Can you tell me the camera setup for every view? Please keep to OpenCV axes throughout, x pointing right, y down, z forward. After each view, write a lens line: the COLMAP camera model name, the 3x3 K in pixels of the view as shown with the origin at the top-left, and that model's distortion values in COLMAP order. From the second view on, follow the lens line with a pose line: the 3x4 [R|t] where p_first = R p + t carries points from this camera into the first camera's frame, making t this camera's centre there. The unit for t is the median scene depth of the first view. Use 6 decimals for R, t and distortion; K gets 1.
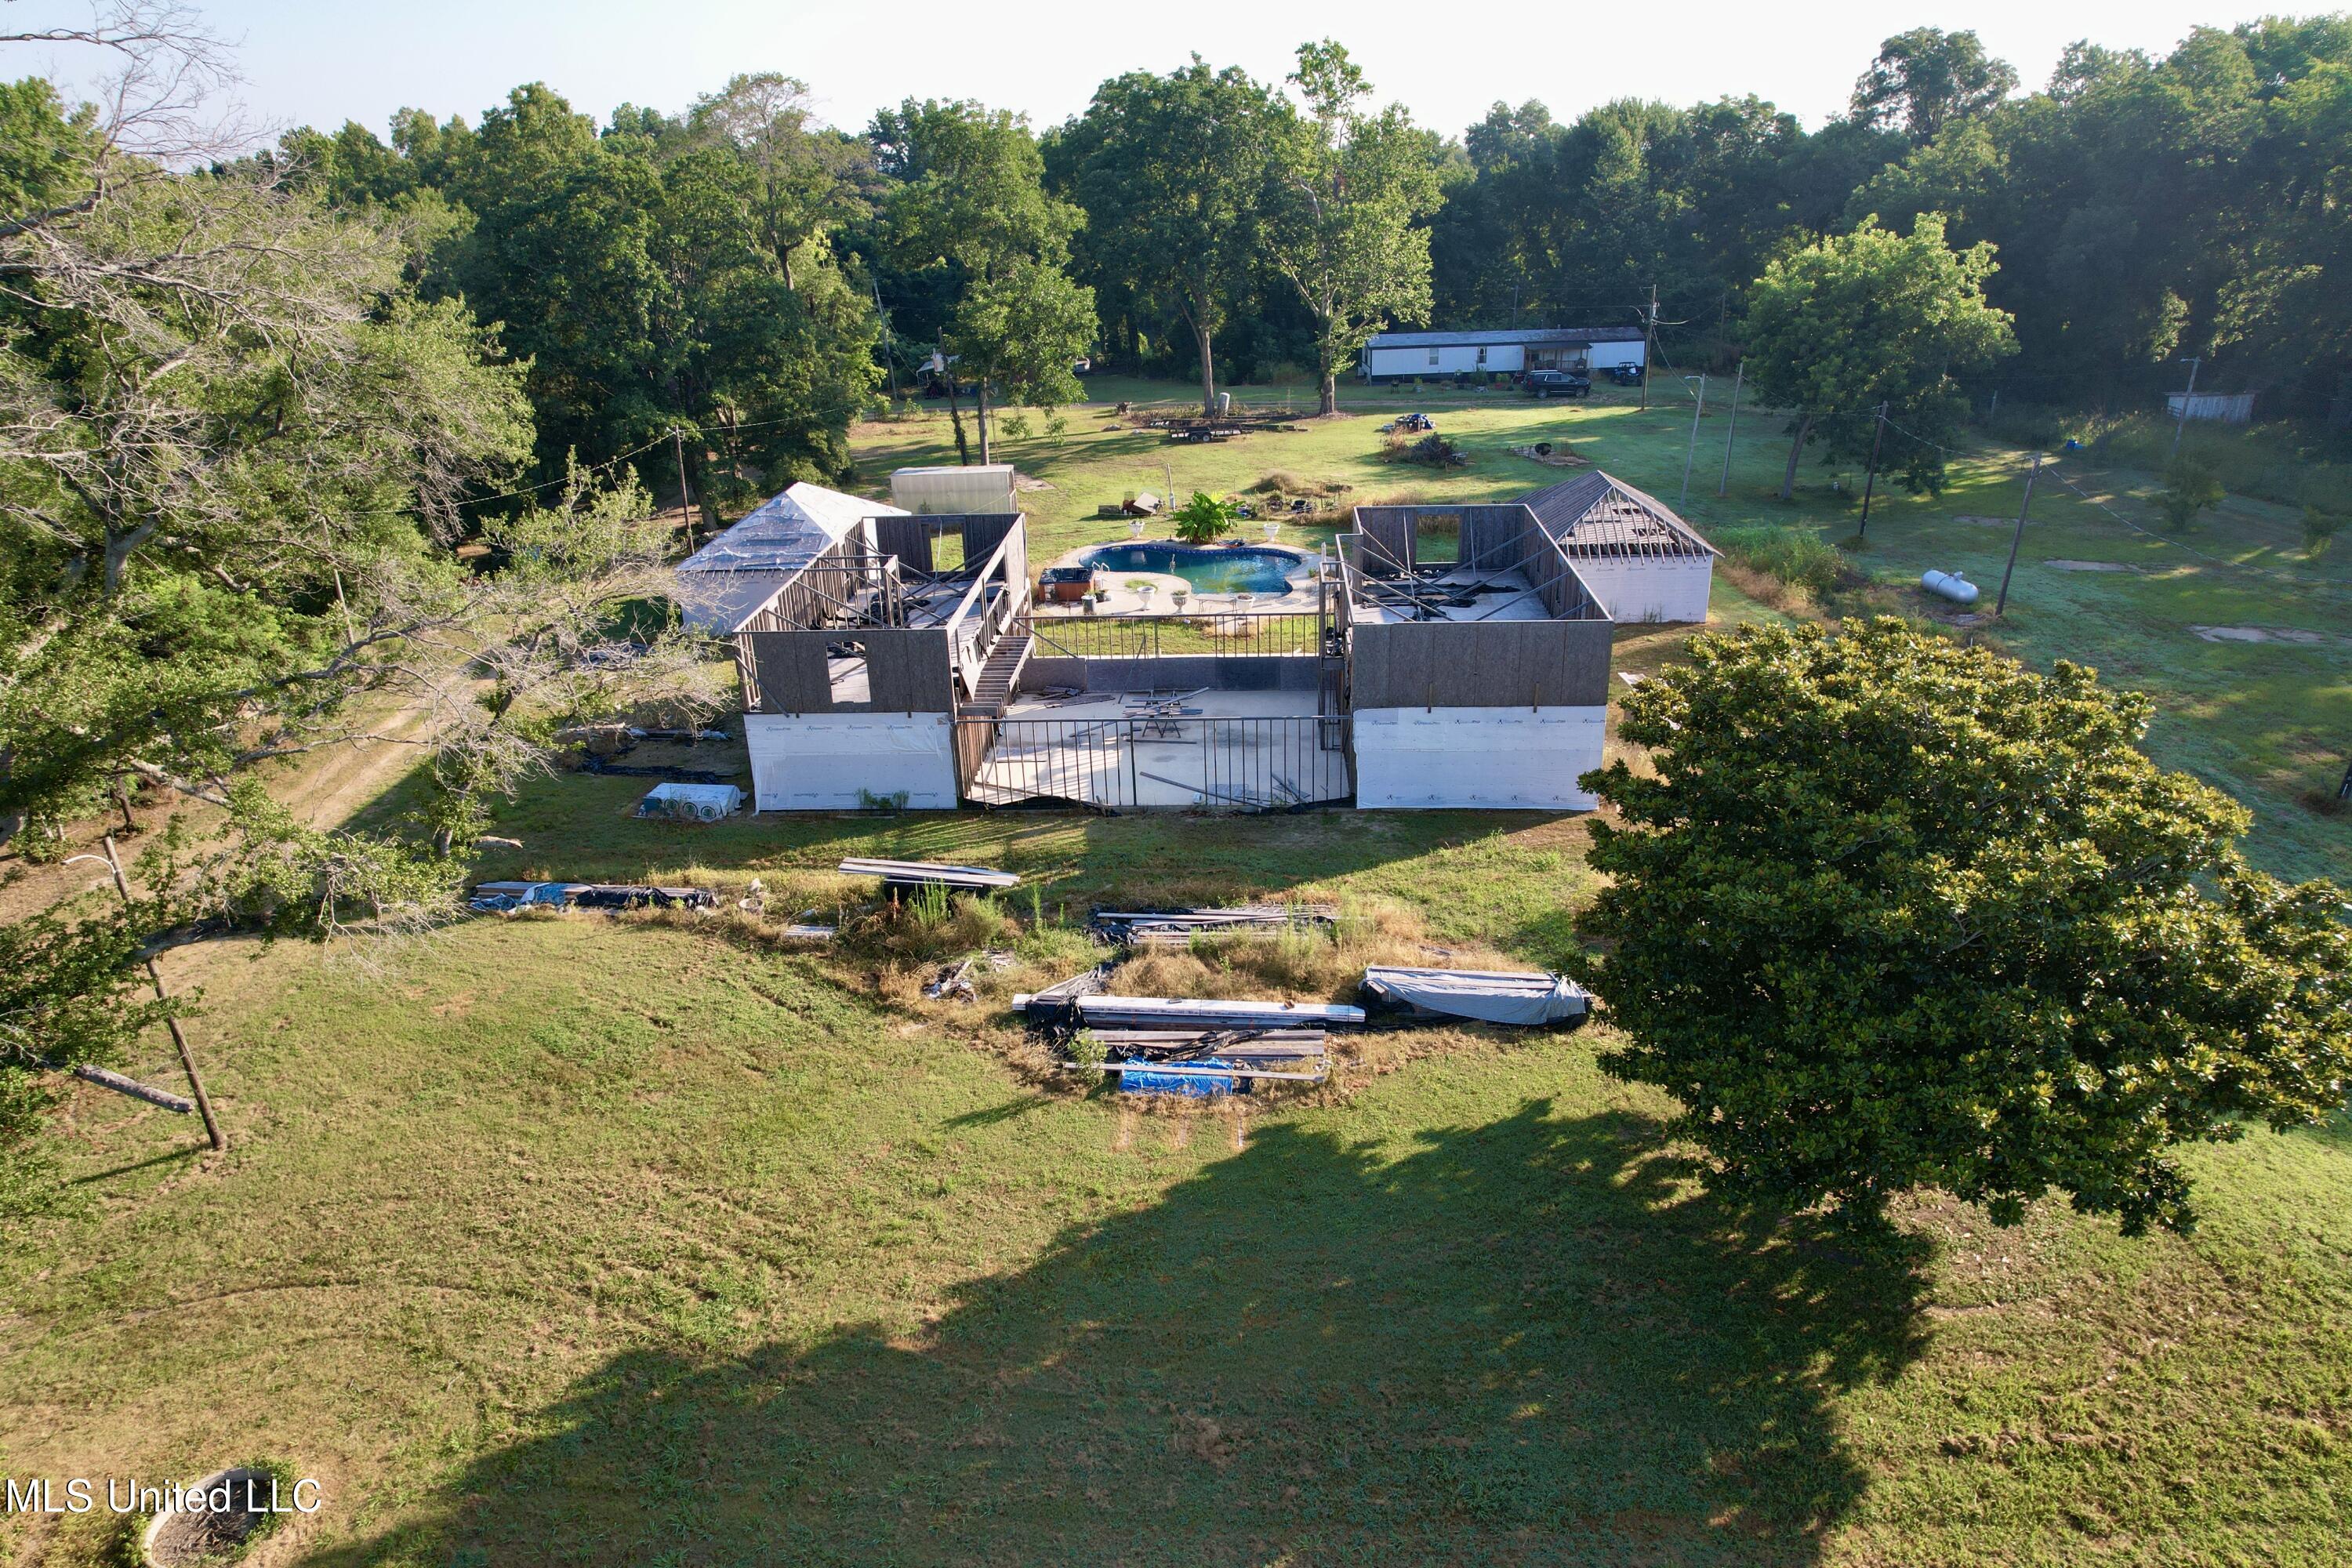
lens RADIAL K [[1524.9, 0, 1190.9], [0, 1524.9, 774.9], [0, 0, 1]] dist [-0.042464, 0.016555]
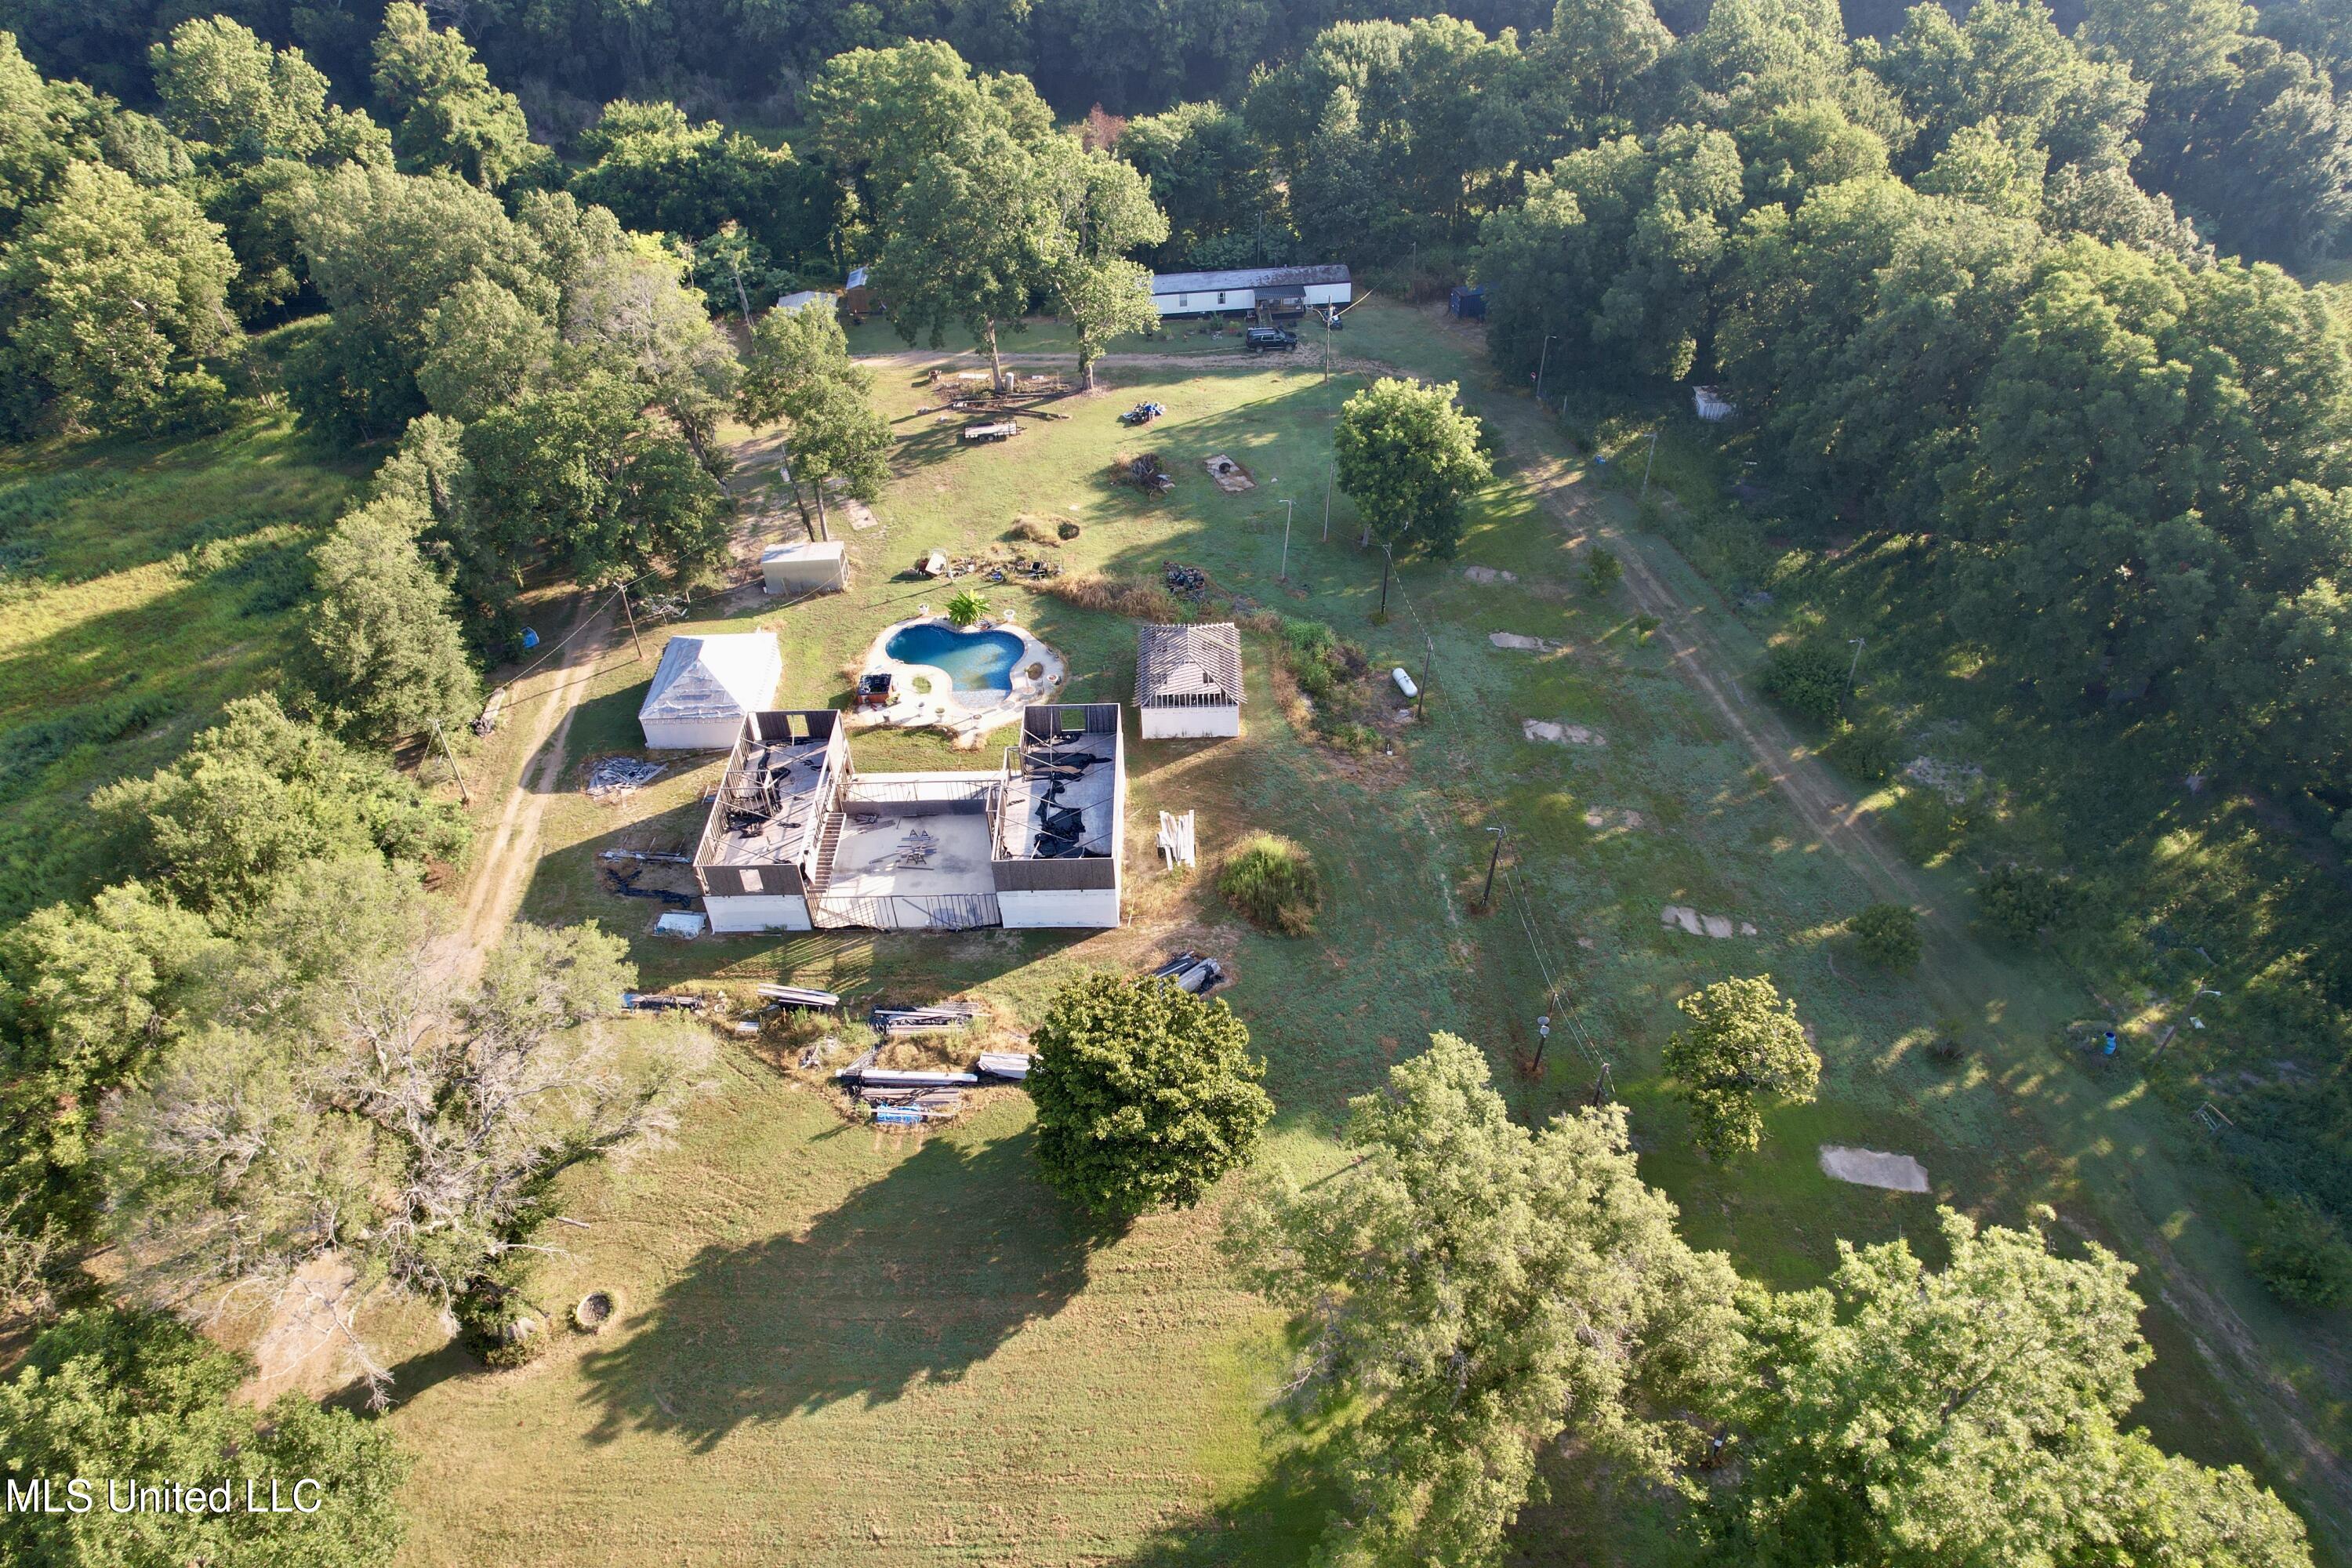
lens RADIAL K [[1524.9, 0, 1172.9], [0, 1524.9, 792.1], [0, 0, 1]] dist [-0.042464, 0.016555]
pose [[0.998961, -0.030834, 0.033555, 0.349979], [0.018867, 0.950094, 0.311392, -1.013151], [-0.041482, -0.310435, 0.949689, -1.180143]]
